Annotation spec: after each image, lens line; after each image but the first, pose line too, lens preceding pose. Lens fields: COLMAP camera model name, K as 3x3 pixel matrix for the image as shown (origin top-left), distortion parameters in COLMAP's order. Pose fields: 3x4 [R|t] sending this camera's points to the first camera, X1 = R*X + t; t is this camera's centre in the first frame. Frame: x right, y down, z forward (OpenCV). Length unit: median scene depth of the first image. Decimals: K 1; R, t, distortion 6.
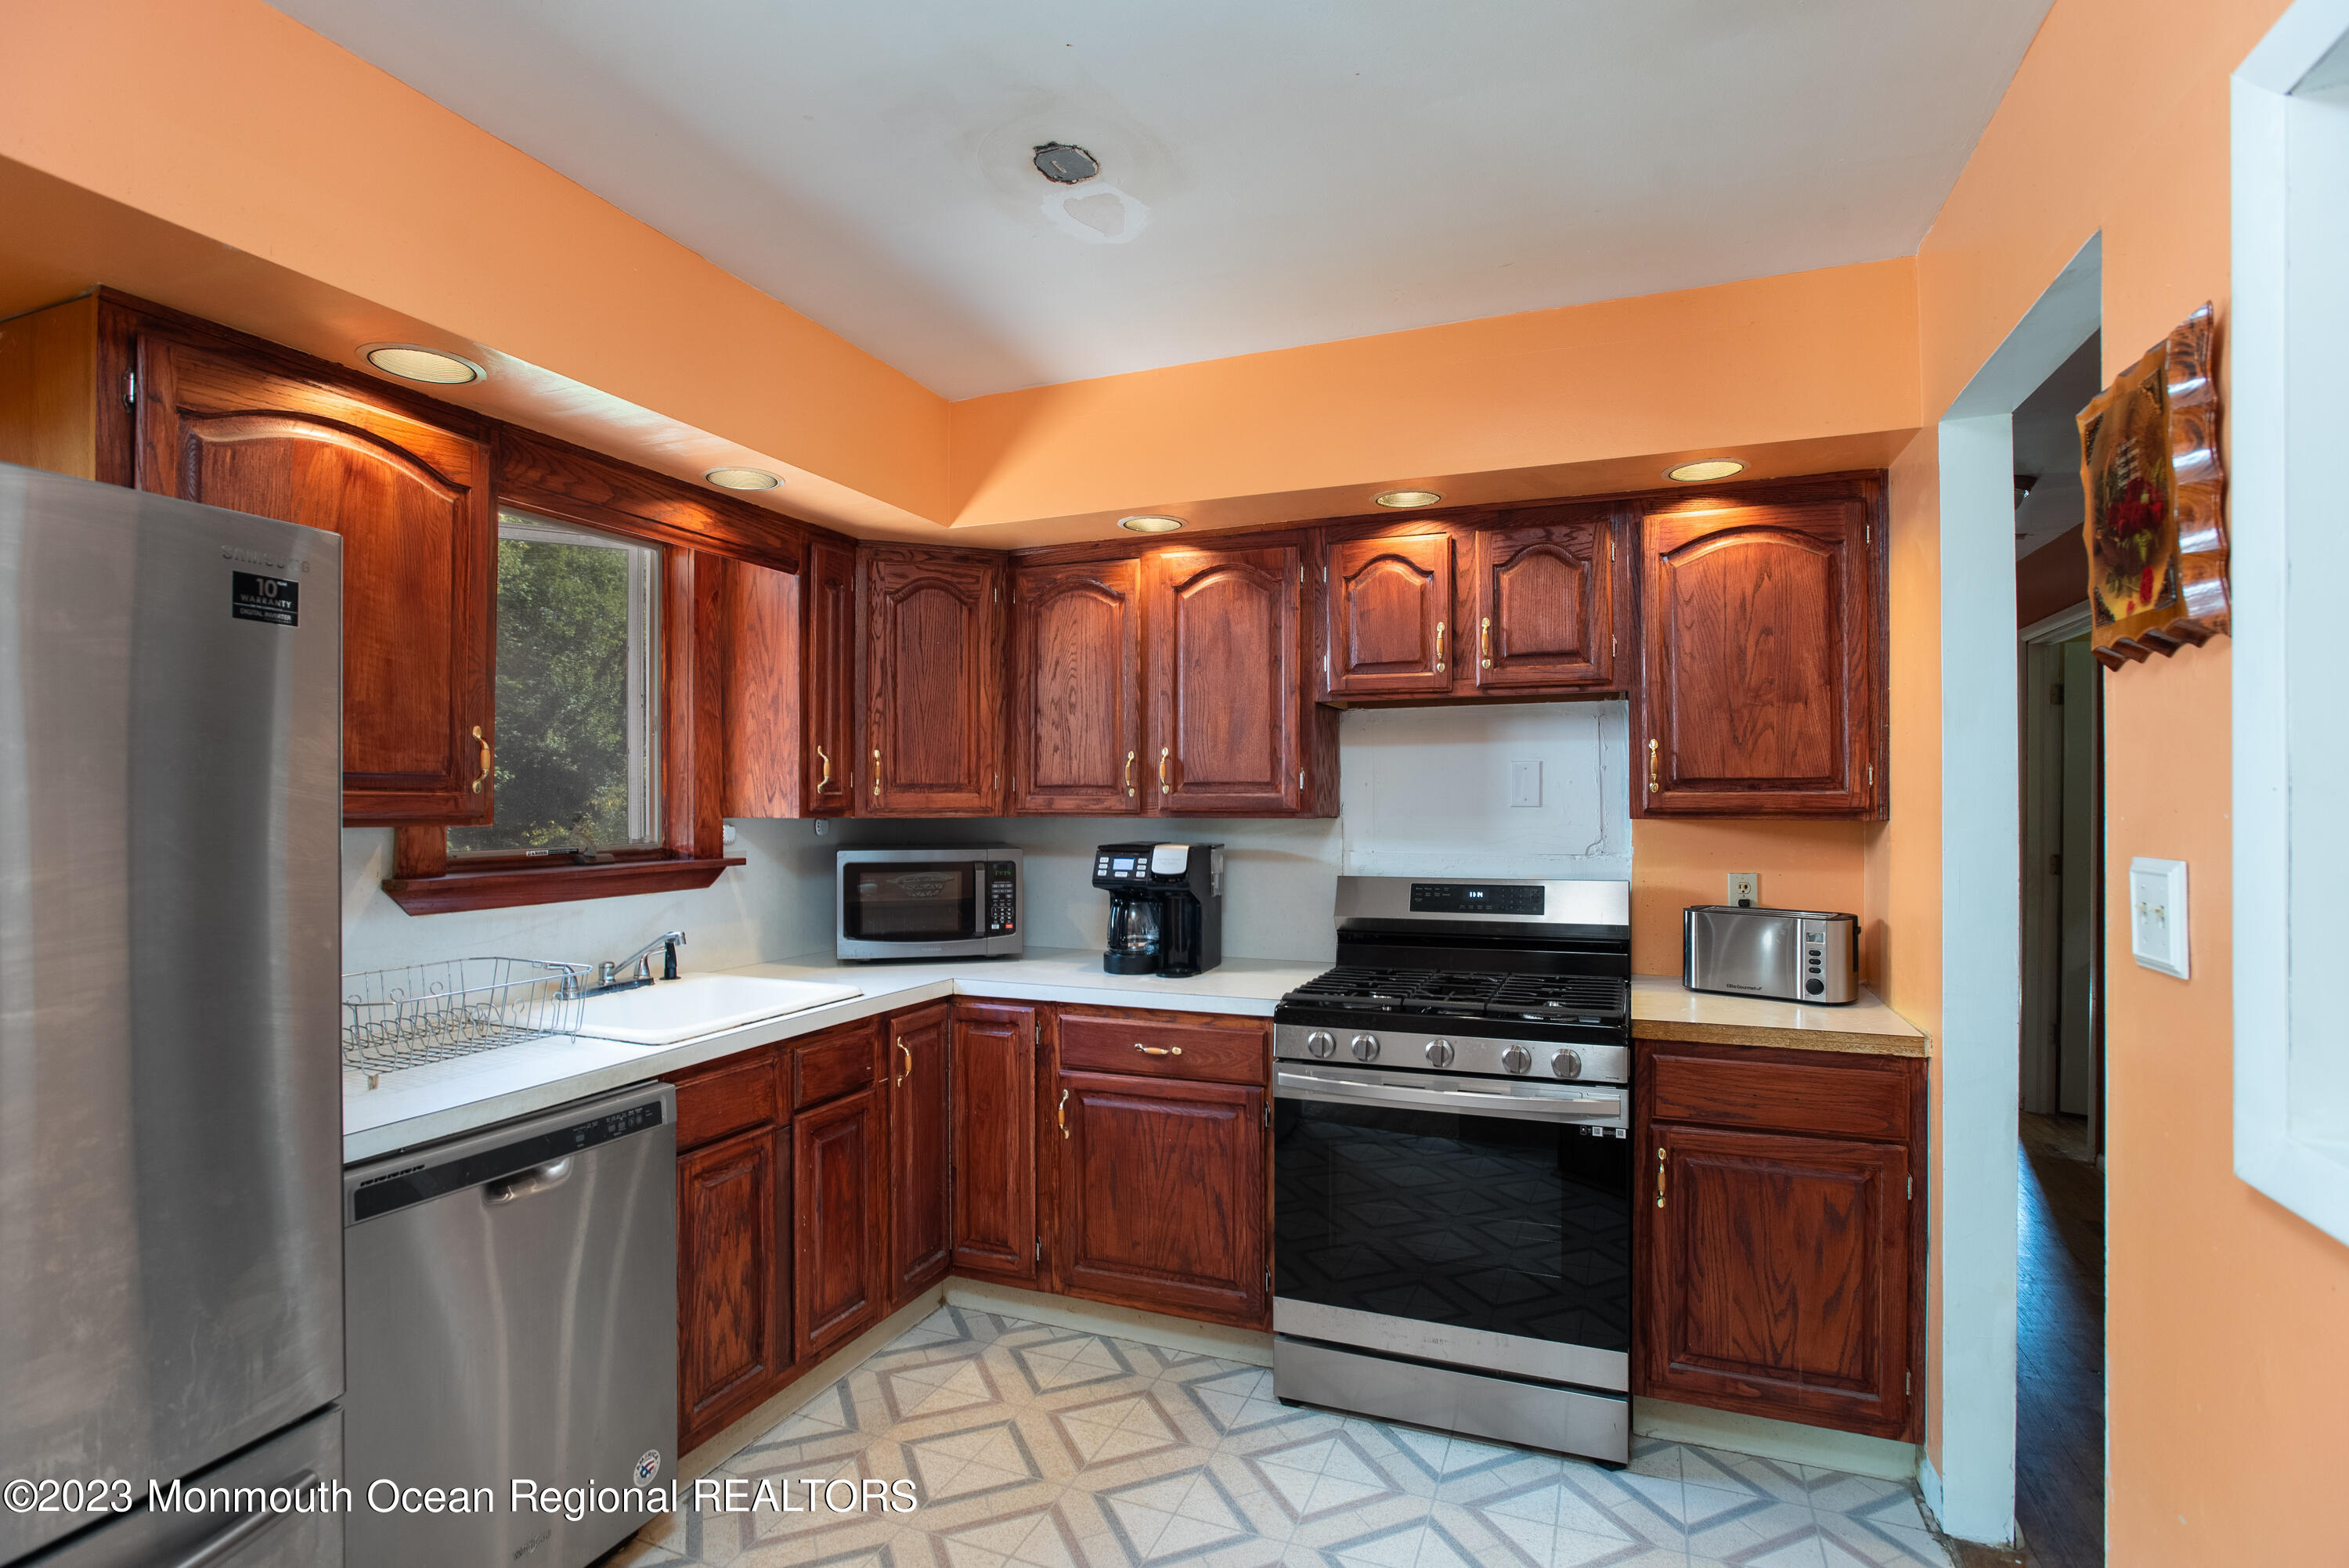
lens RADIAL K [[1129.7, 0, 1197.5], [0, 1129.7, 793.0], [0, 0, 1]] dist [-0.017215, 0.002734]
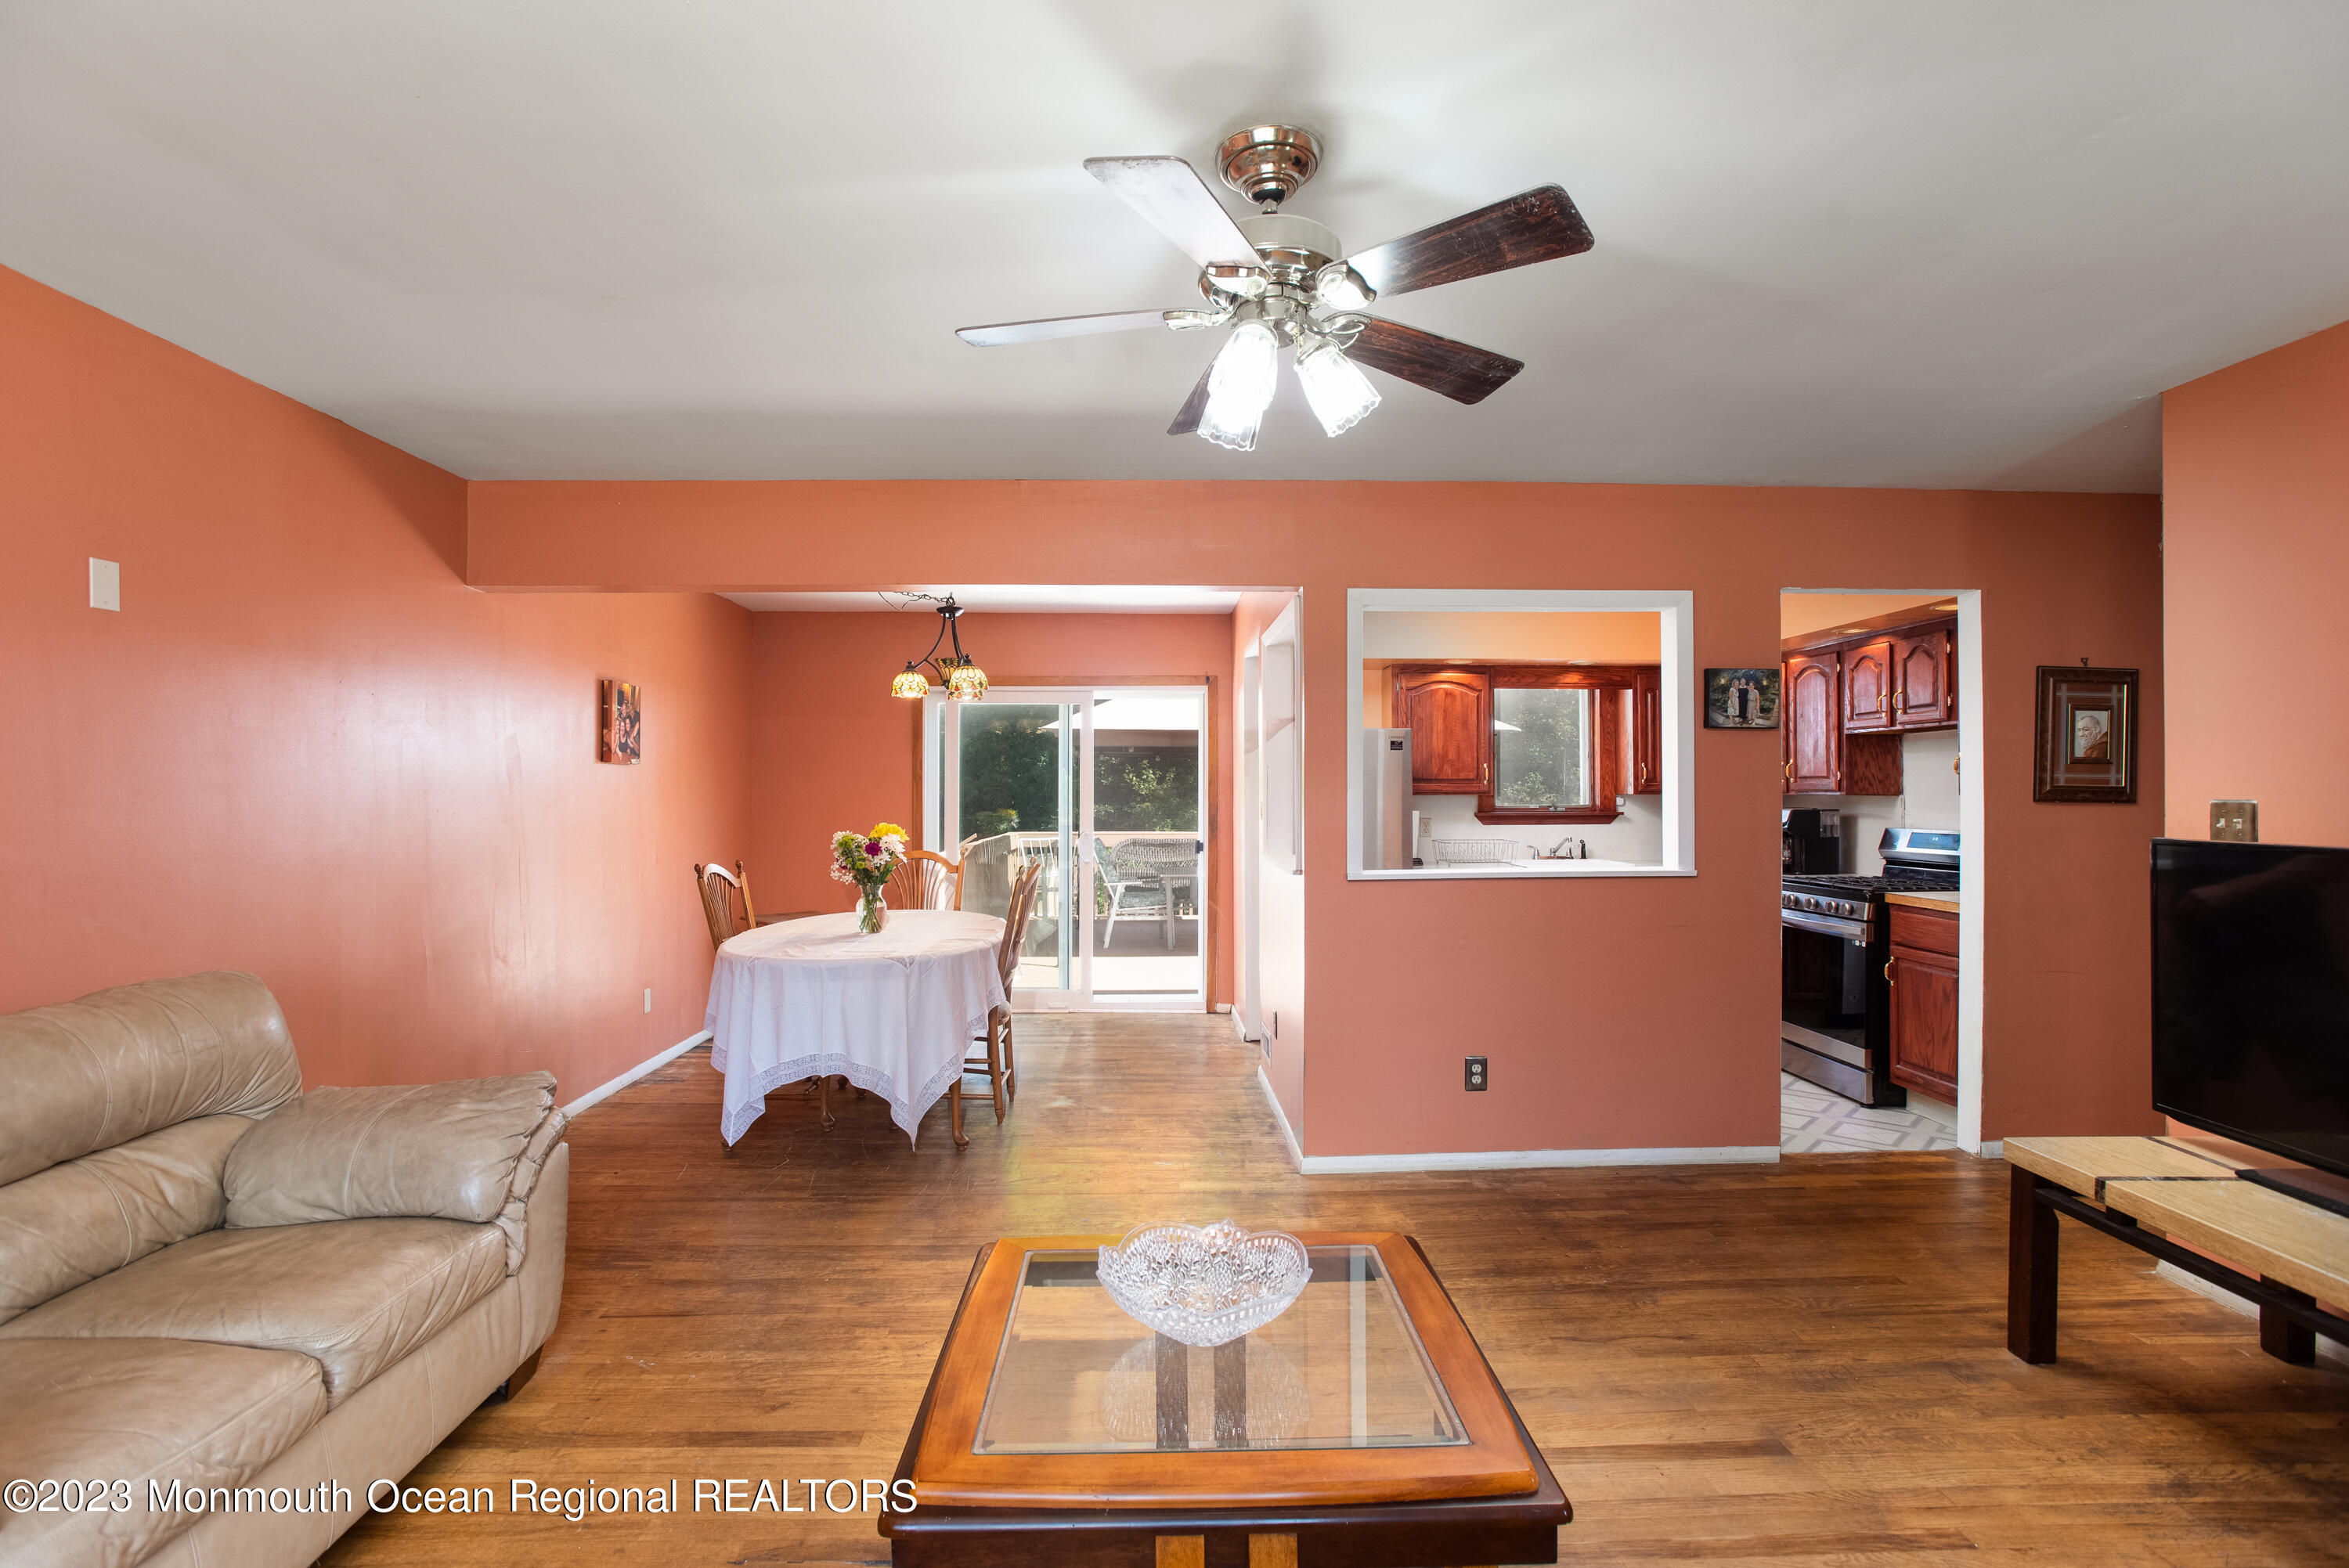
lens RADIAL K [[1129.7, 0, 1176.0], [0, 1129.7, 789.3], [0, 0, 1]] dist [-0.017215, 0.002734]
pose [[0.404428, -0.001008, -0.914569, 1.357380], [0.006073, 0.999980, 0.001583, 0.002724], [0.914550, -0.006194, 0.404426, -0.773626]]
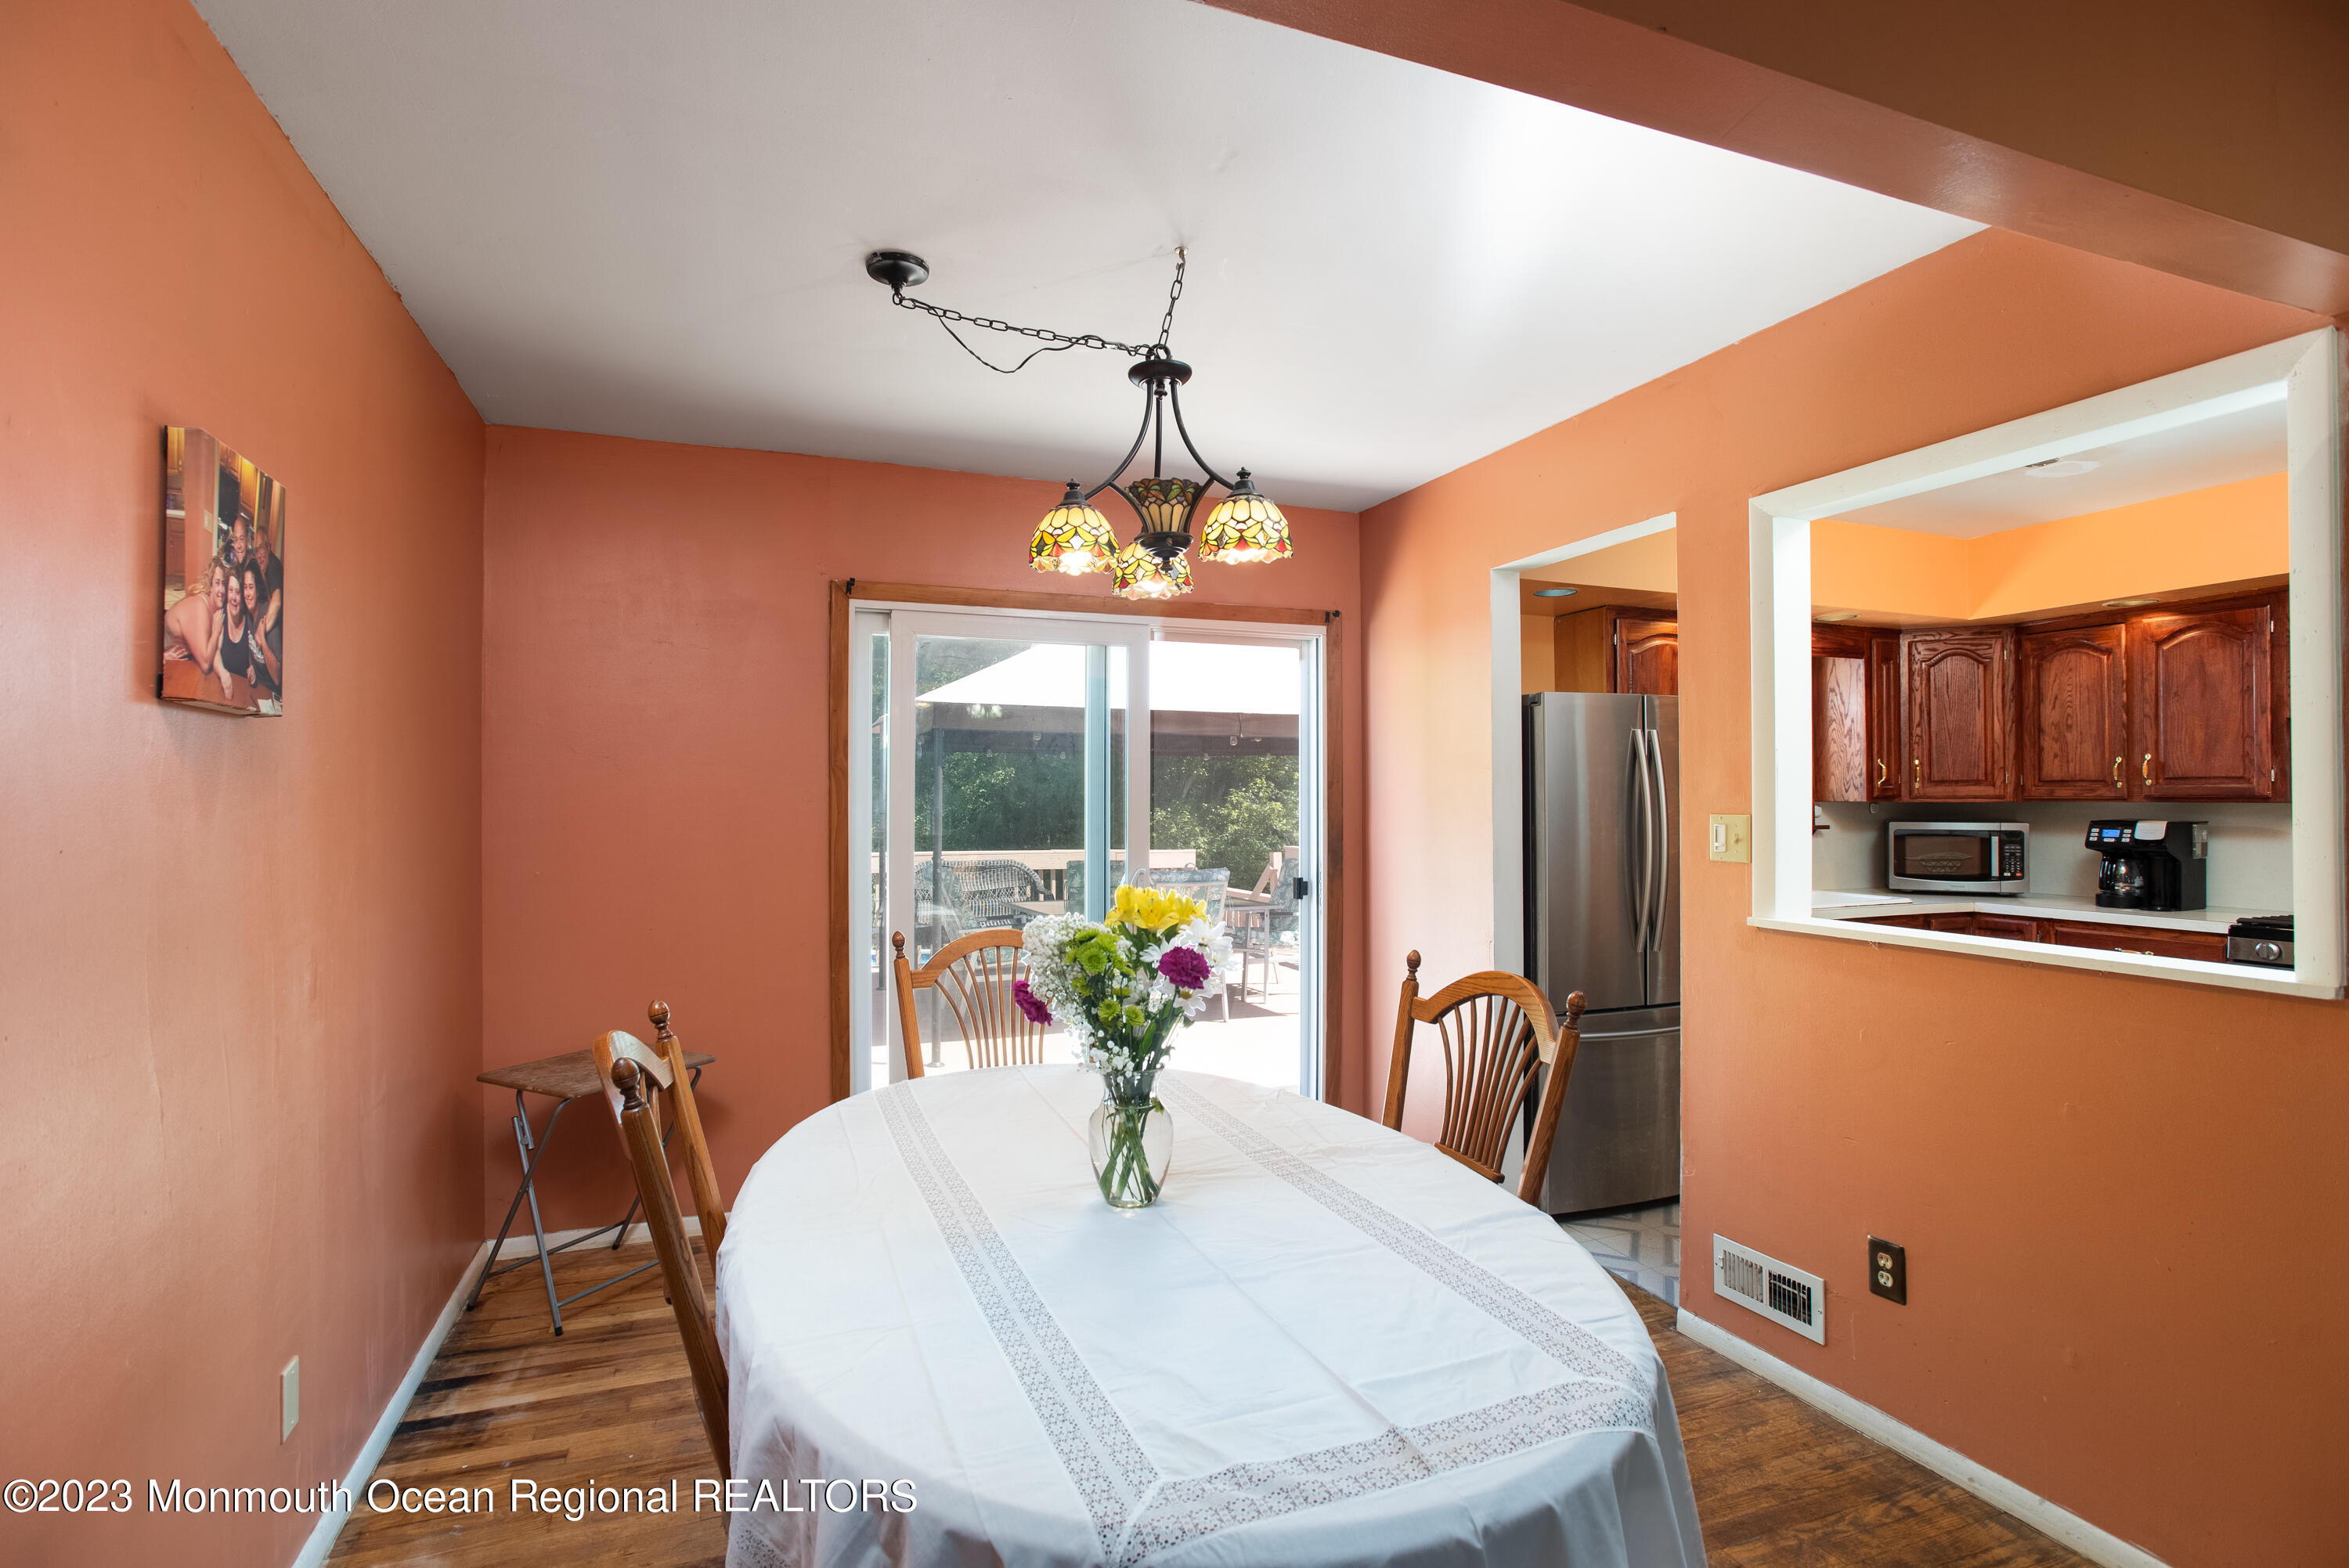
lens RADIAL K [[1129.7, 0, 1166.6], [0, 1129.7, 788.8], [0, 0, 1]] dist [-0.017215, 0.002734]
pose [[0.675177, -0.006030, -0.737631, 0.174649], [0.005956, 0.999979, -0.002723, 0.001404], [0.737632, -0.002555, 0.675199, -0.878587]]
